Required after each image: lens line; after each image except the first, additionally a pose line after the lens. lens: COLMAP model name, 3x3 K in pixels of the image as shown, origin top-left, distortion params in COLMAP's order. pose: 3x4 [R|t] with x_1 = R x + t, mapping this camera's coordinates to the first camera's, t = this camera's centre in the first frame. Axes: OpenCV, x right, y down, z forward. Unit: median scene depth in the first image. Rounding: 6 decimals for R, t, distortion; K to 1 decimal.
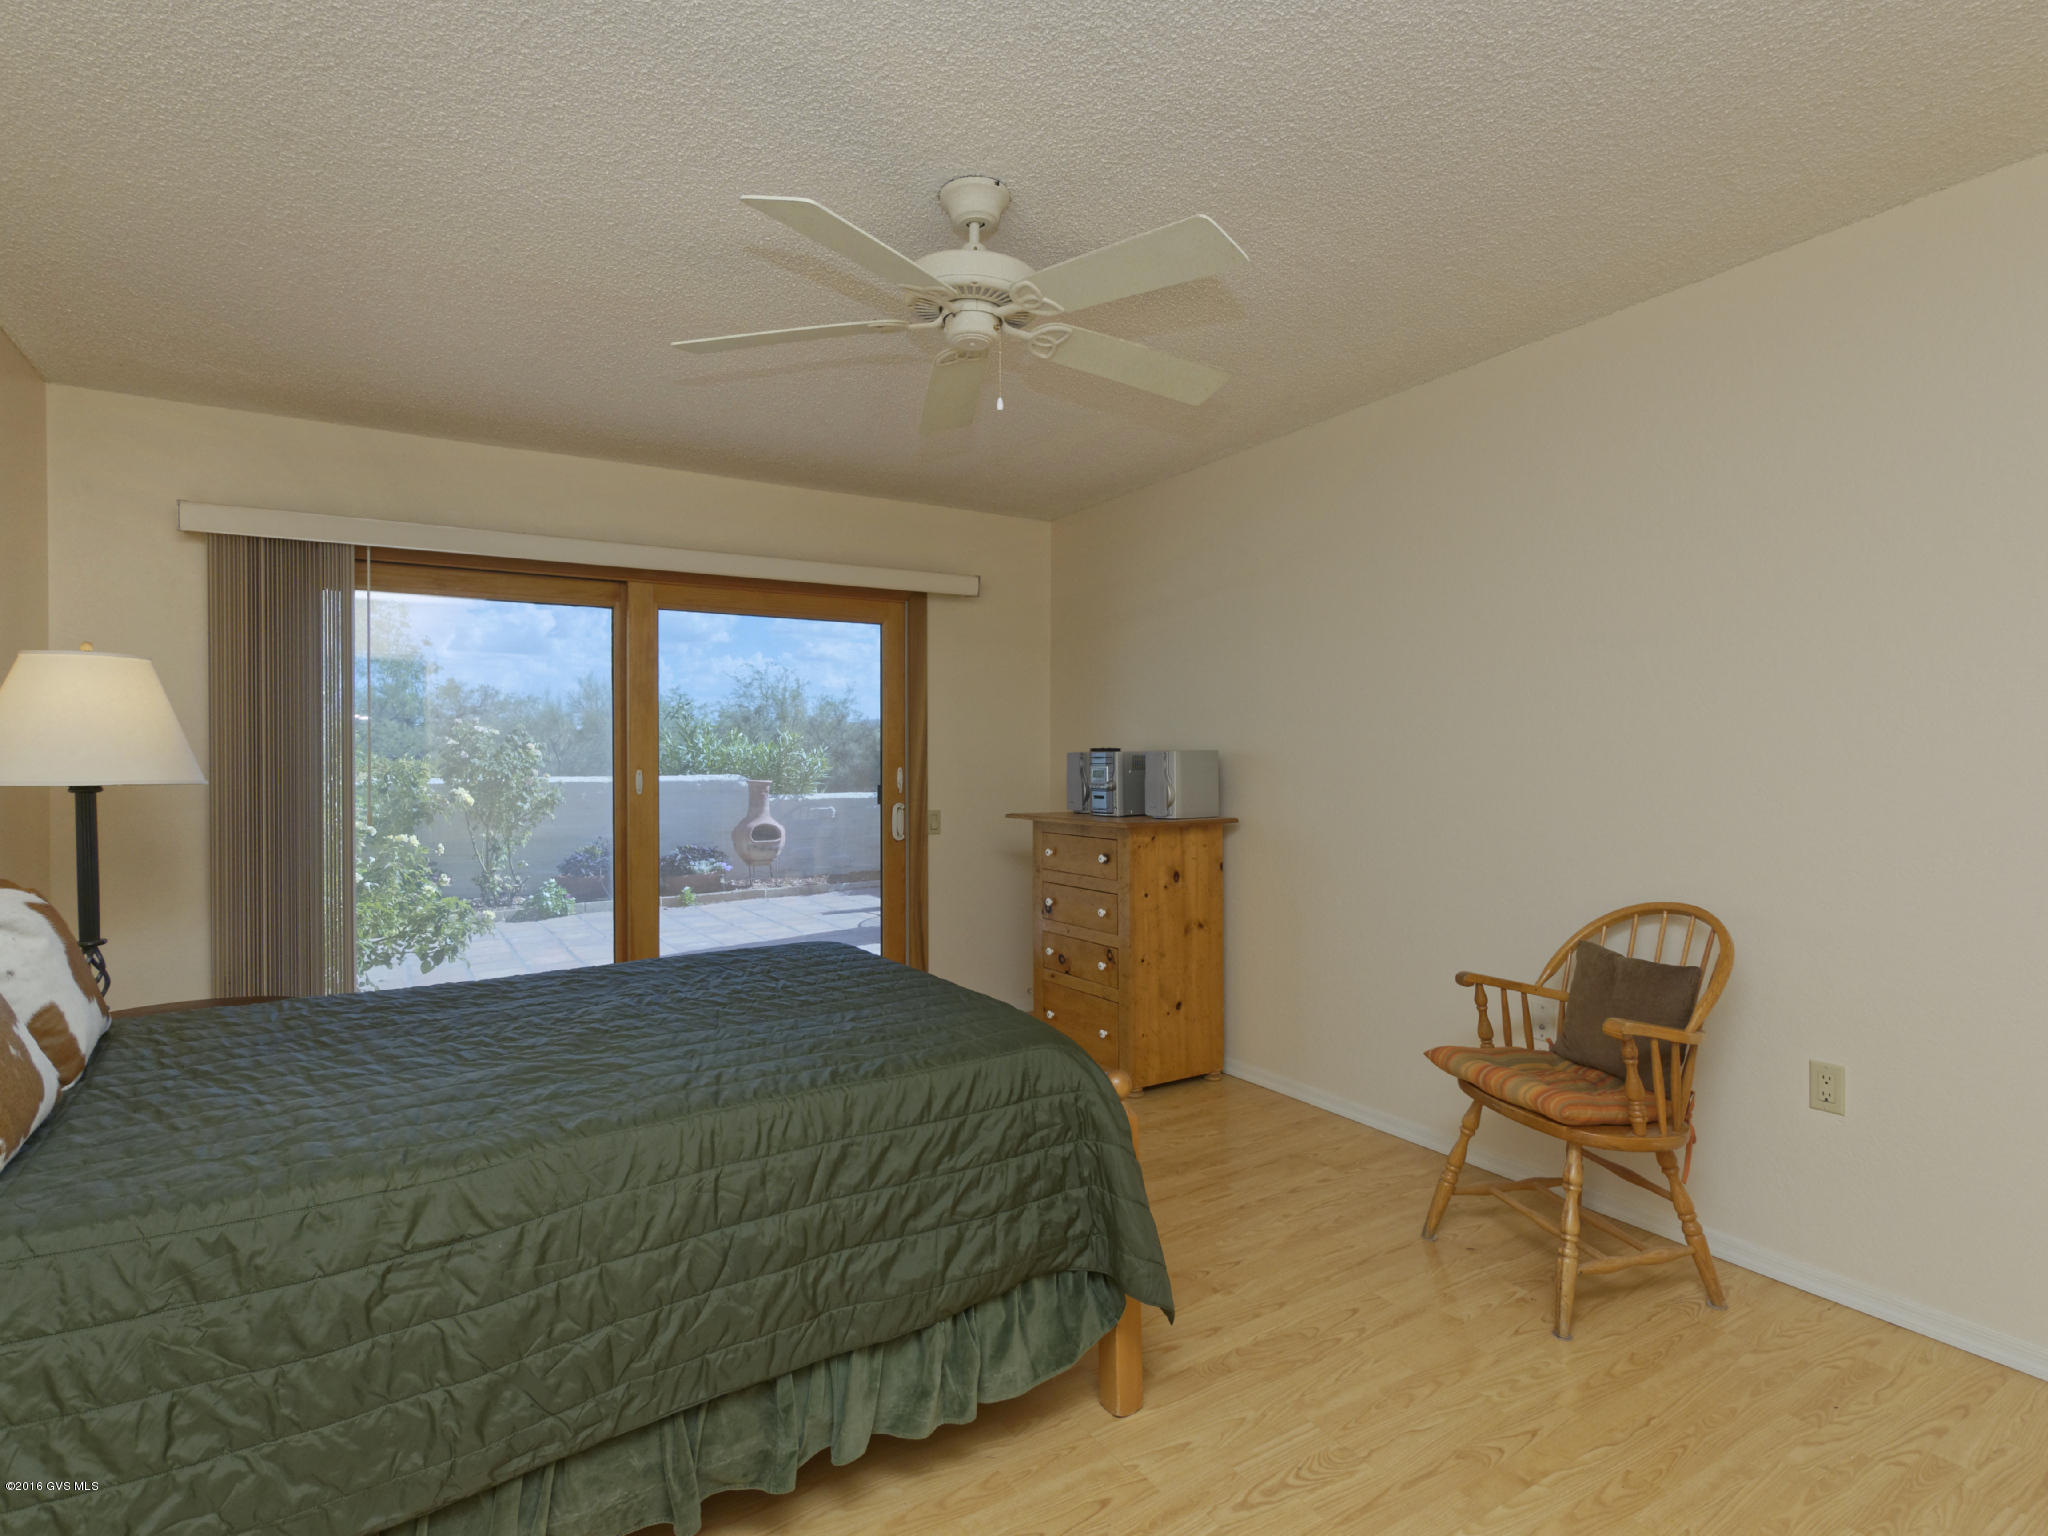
lens RADIAL K [[1065.8, 0, 1027.7], [0, 1065.8, 763.3], [0, 0, 1]] dist [0.002669, 0.000635]
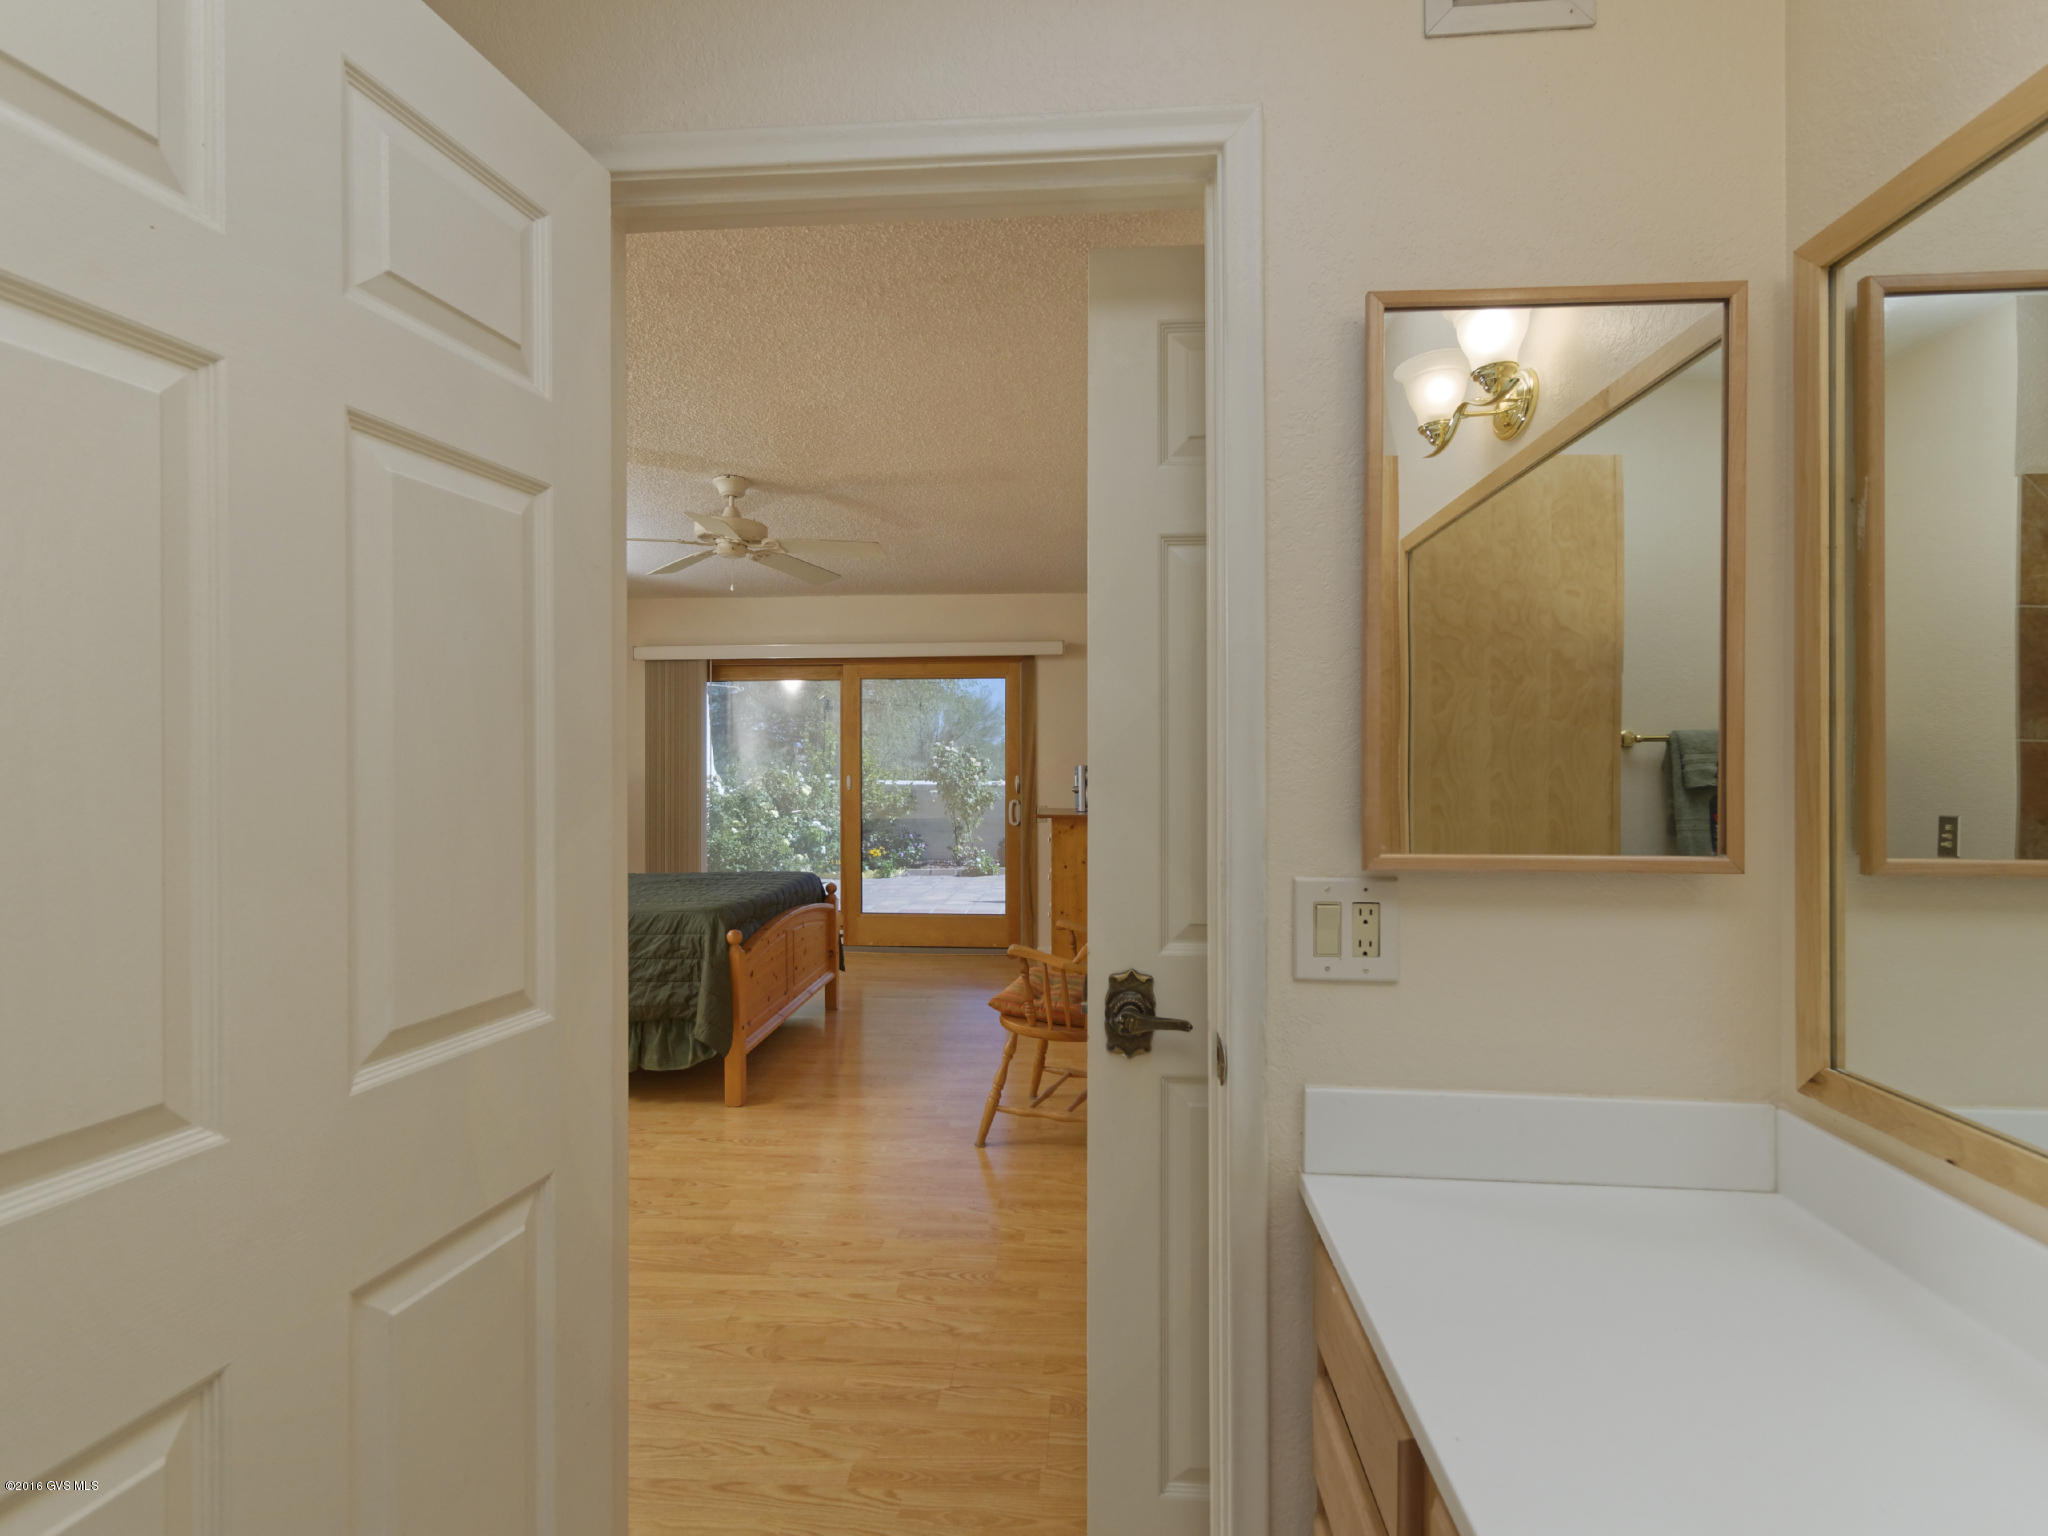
lens RADIAL K [[929.0, 0, 1028.1], [0, 929.0, 762.5], [0, 0, 1]] dist [-0.010944, 0.016092]
pose [[0.810757, -0.000486, -0.585383, 1.312381], [-0.006597, 0.999929, -0.009967, -0.002136], [0.585346, 0.011942, 0.810696, -0.049562]]
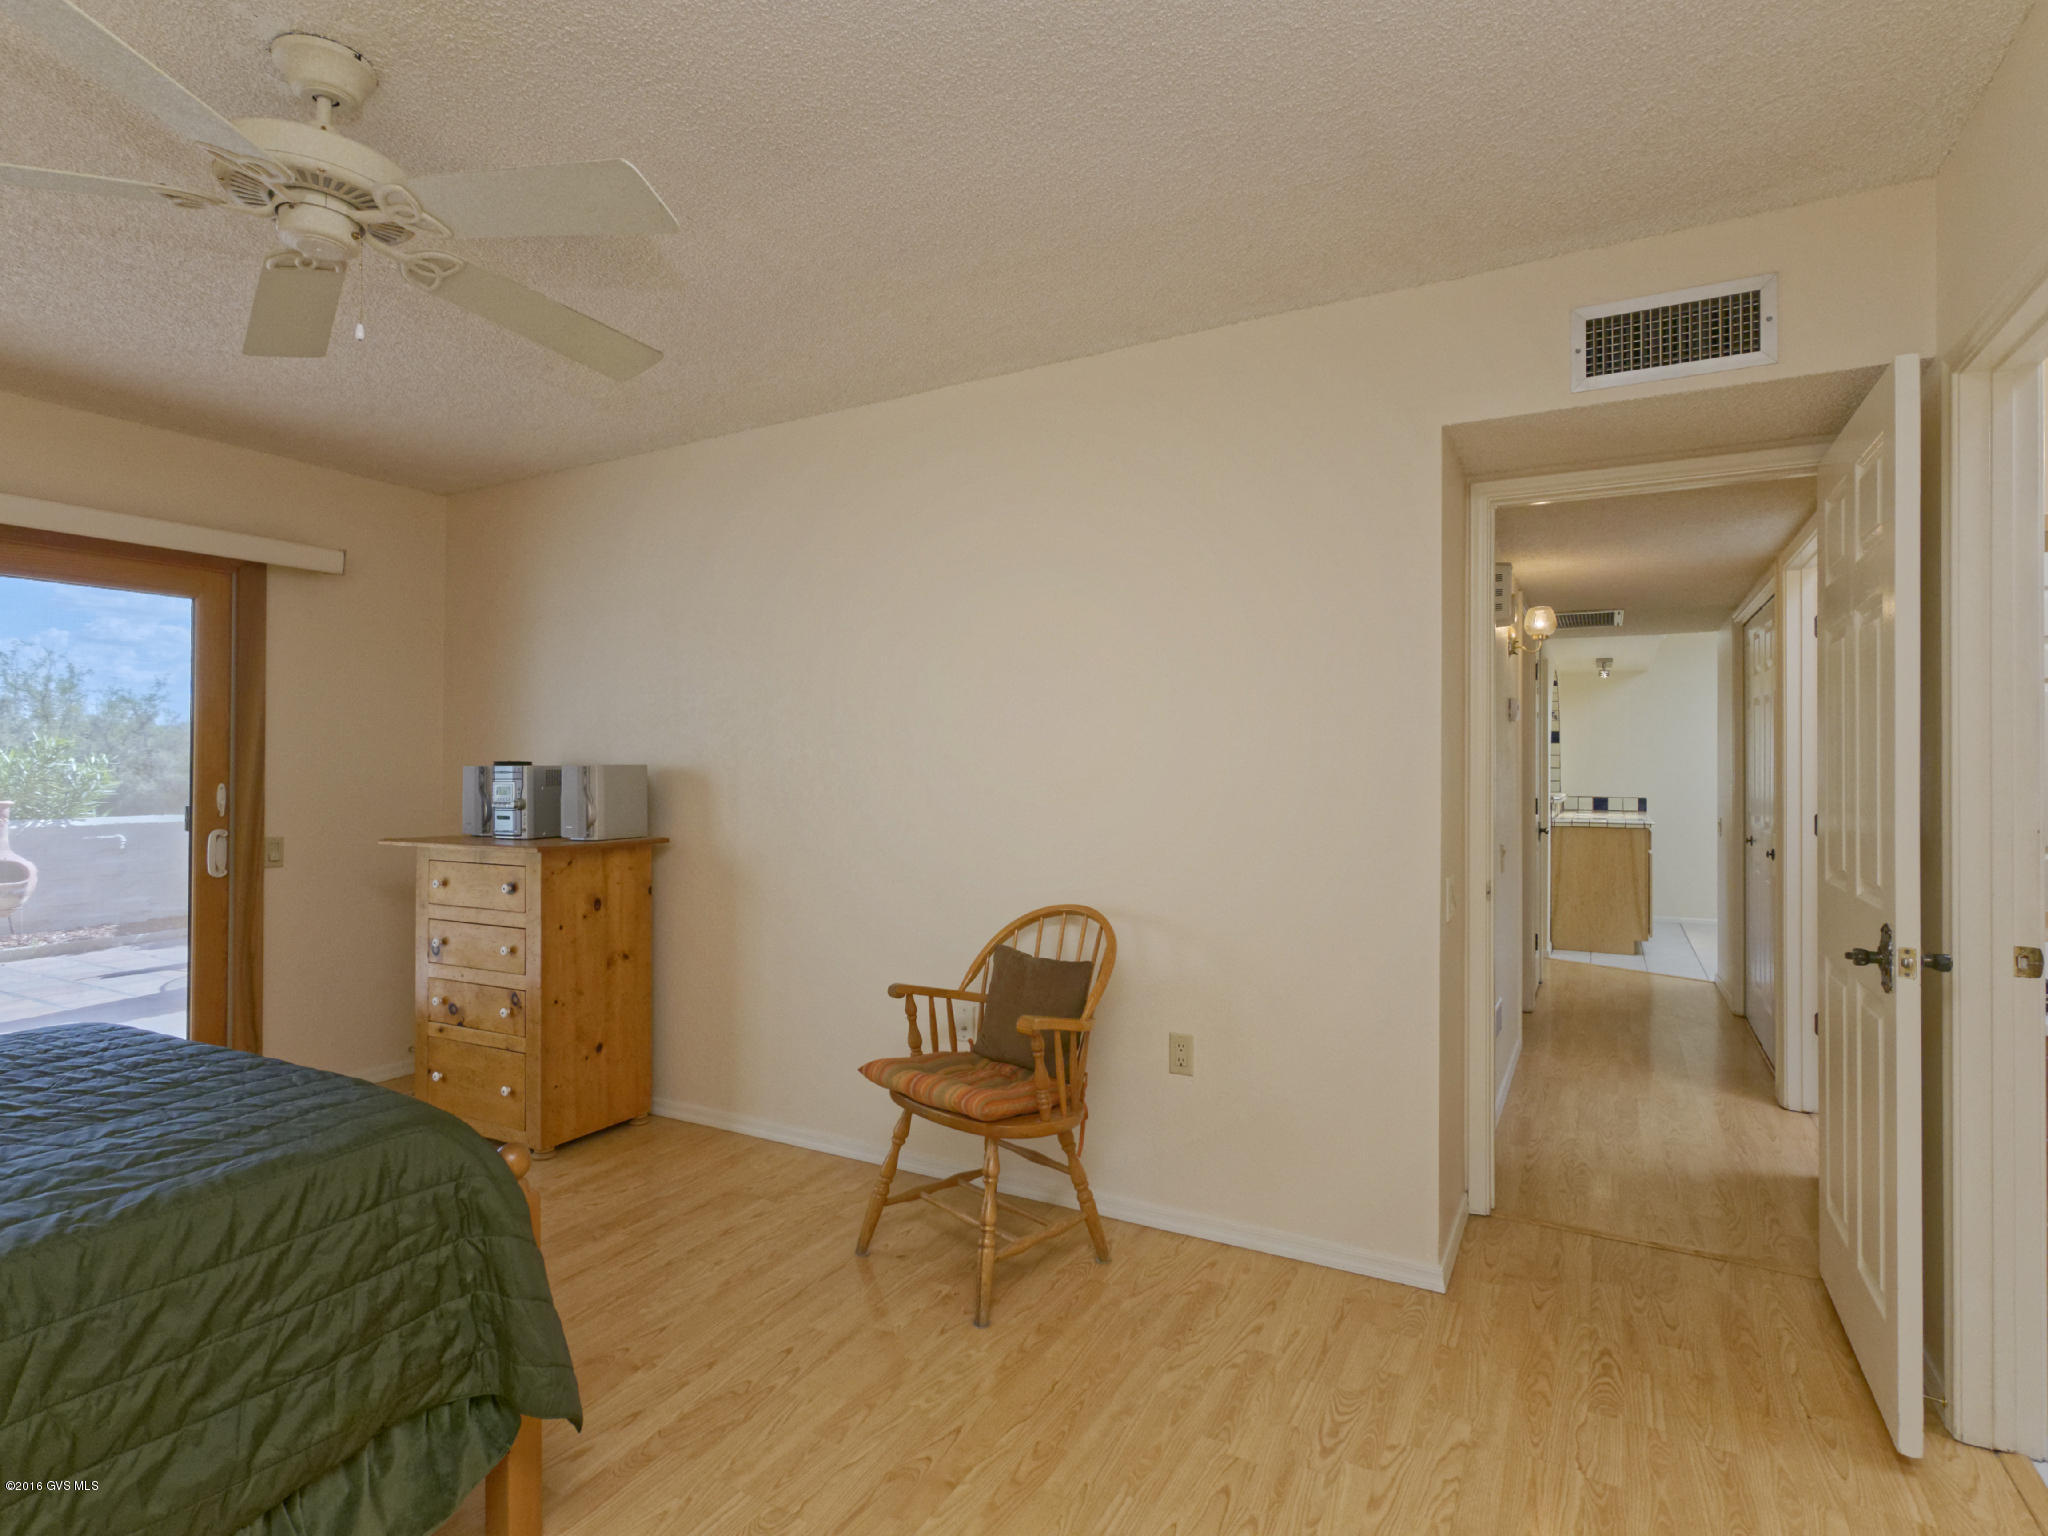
lens RADIAL K [[1065.8, 0, 1027.7], [0, 1065.8, 763.3], [0, 0, 1]] dist [0.002669, 0.000635]
pose [[0.870531, 0.007793, 0.492052, 0.017937], [-0.001187, 0.999905, -0.013736, -0.001810], [-0.492112, 0.011374, 0.870458, 0.054476]]
